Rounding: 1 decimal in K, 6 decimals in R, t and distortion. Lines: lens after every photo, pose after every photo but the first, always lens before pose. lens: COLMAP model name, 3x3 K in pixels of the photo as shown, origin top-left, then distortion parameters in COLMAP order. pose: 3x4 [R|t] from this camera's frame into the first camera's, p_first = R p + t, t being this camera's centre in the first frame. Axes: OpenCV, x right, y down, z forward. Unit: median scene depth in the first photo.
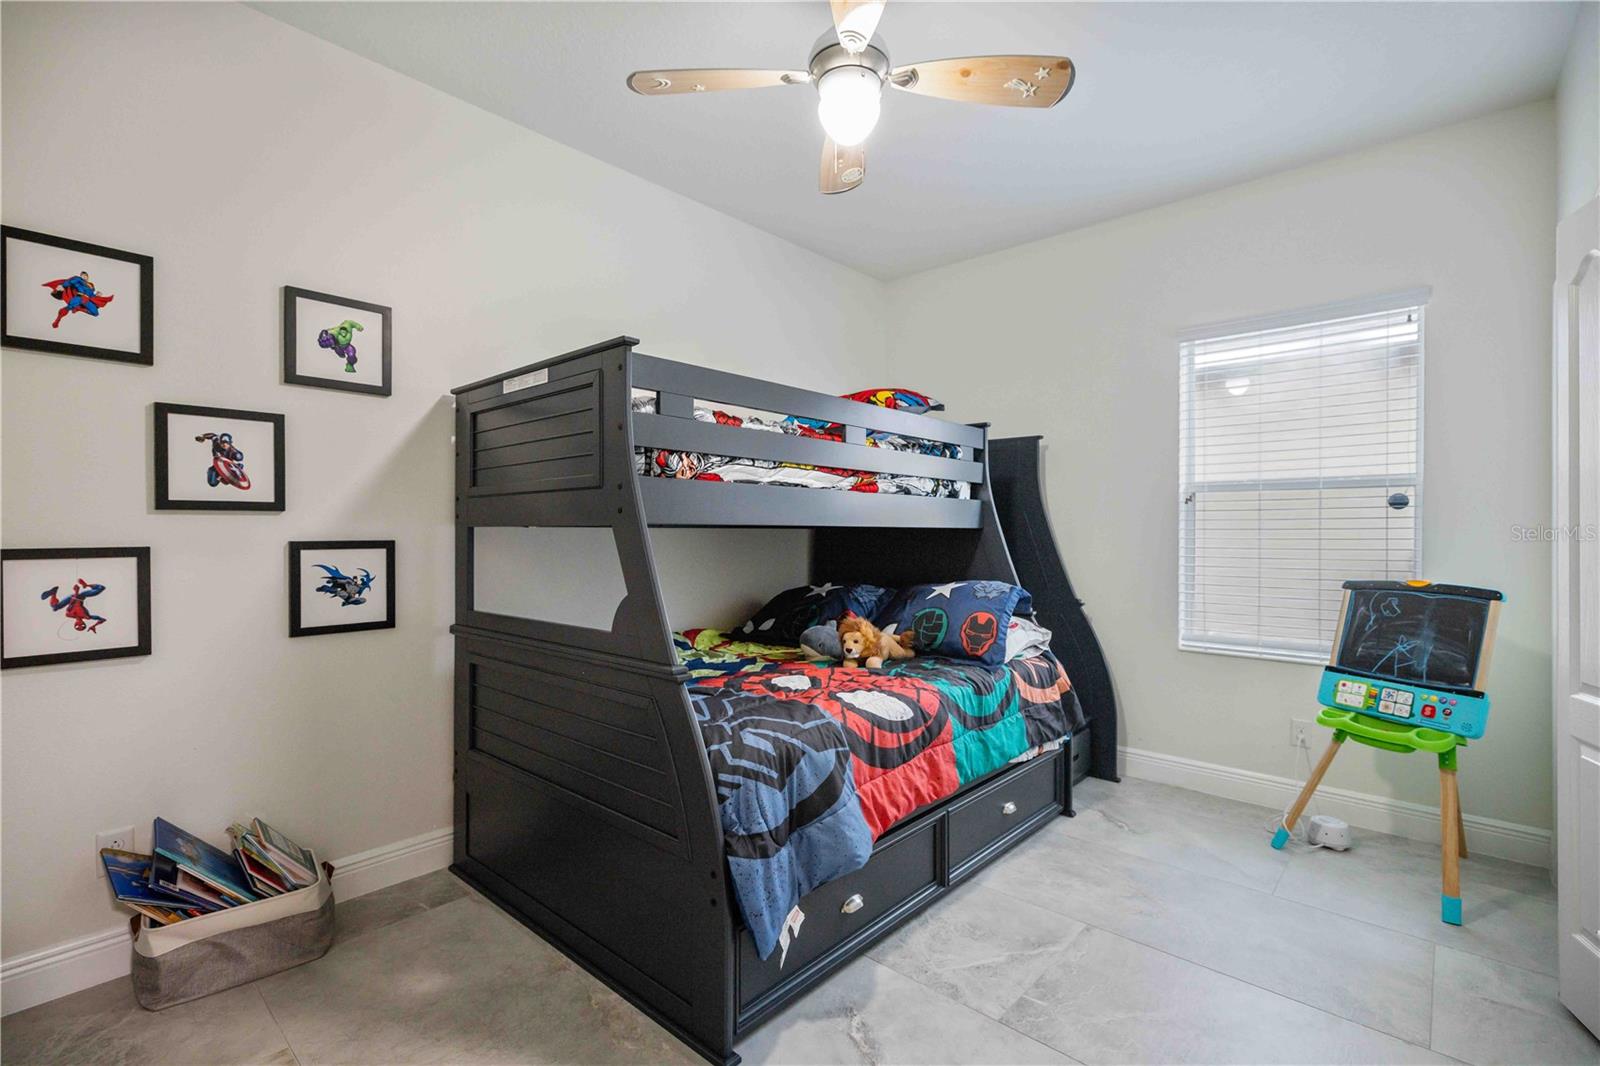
lens RADIAL K [[714.6, 0, 800.0], [0, 714.6, 533.0], [0, 0, 1]] dist [0.001160, 0.000039]
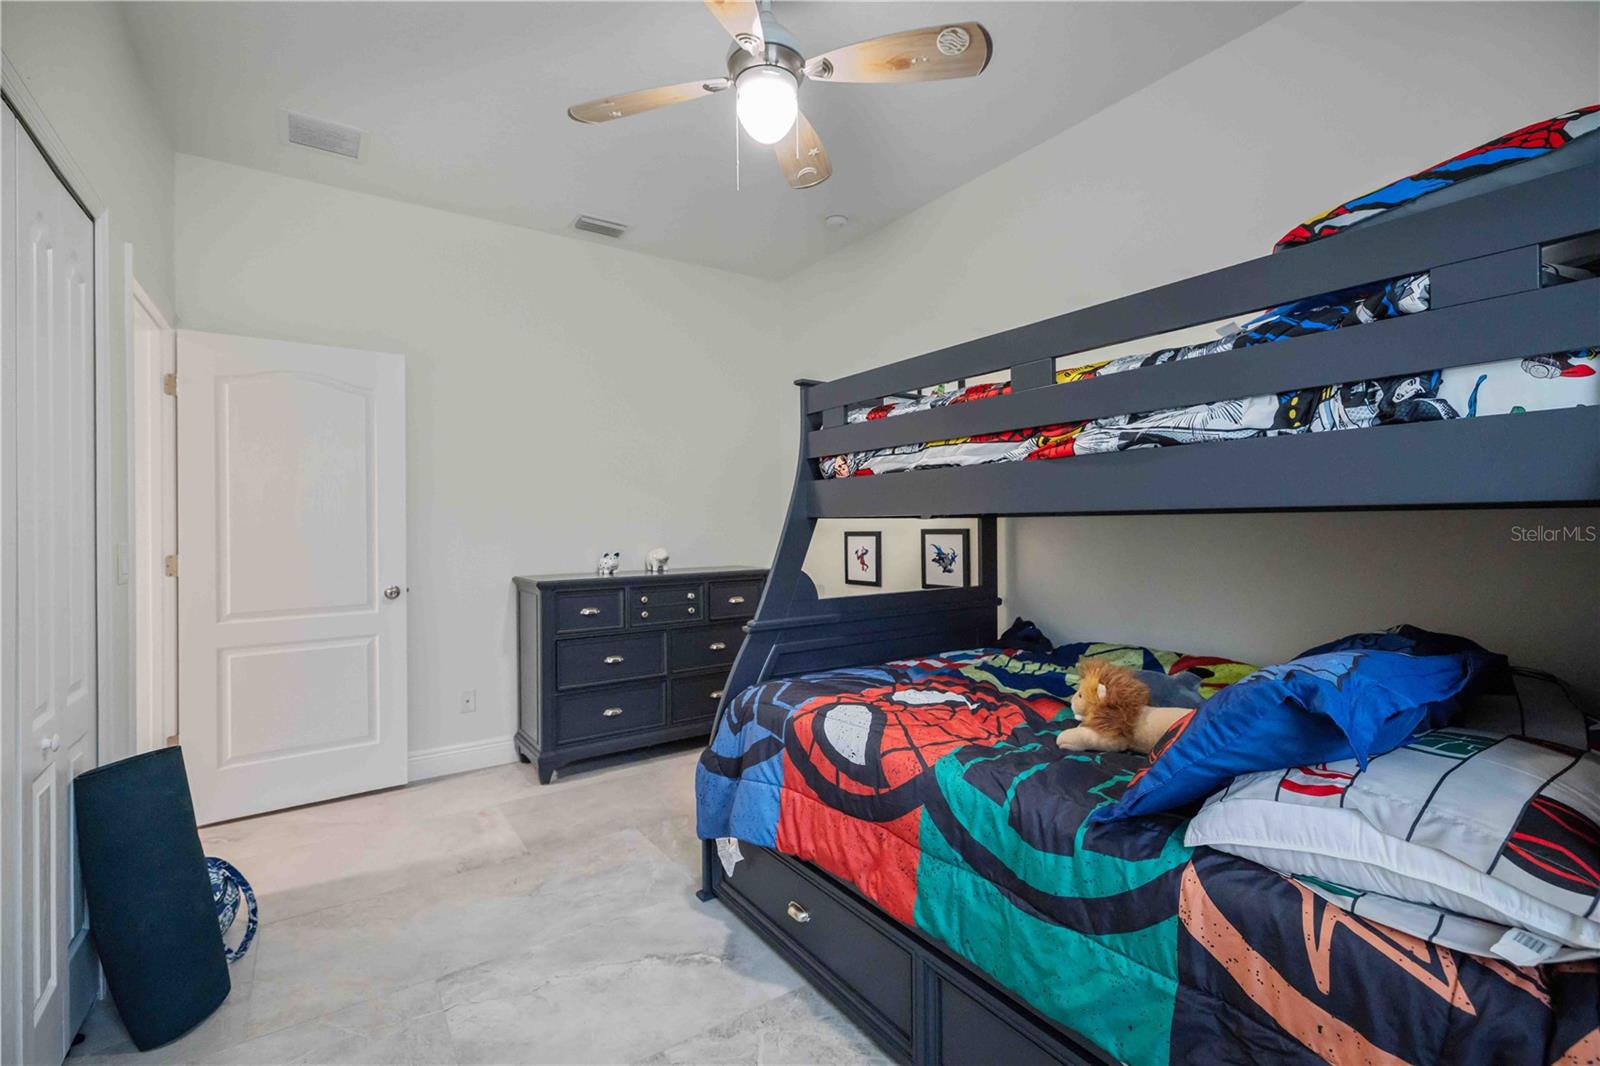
lens RADIAL K [[697.7, 0, 797.7], [0, 697.7, 516.4], [0, 0, 1]] dist [0.000344, 0.000067]
pose [[-0.225685, -0.011124, -0.974137, 0.869319], [0.005665, 0.999903, -0.012731, 0.001778], [0.974184, -0.008392, -0.225600, 1.067696]]
